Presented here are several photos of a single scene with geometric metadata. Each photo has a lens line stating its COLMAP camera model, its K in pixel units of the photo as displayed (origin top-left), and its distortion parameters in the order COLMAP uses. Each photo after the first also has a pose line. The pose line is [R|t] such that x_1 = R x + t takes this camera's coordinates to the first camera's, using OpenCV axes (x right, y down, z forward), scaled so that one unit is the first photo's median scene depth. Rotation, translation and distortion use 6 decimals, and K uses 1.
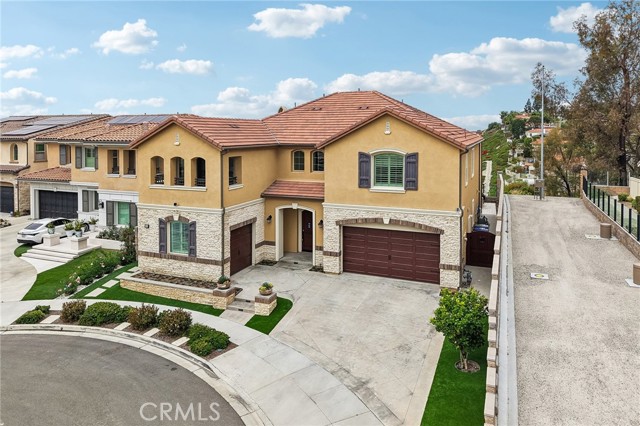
lens RADIAL K [[453.2, 0, 318.7], [0, 453.2, 131.5], [0, 0, 1]] dist [0.002704, -0.003380]
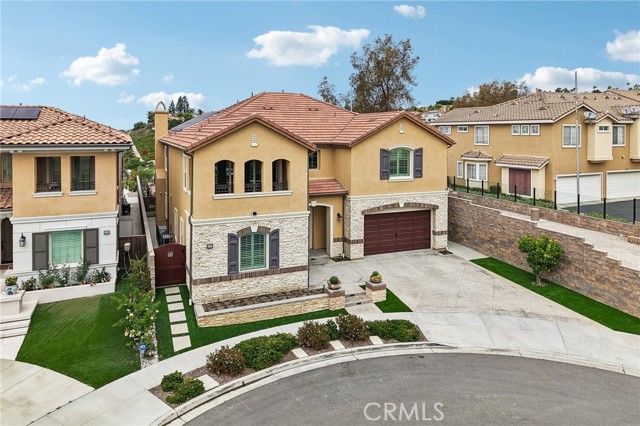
lens RADIAL K [[453.2, 0, 318.7], [0, 453.2, 131.5], [0, 0, 1]] dist [0.002704, -0.003380]
pose [[0.704560, 0.001561, 0.709643, -0.859217], [-0.001927, 0.999998, -0.000287, 0.001953], [-0.709642, -0.001165, 0.704561, 0.298834]]
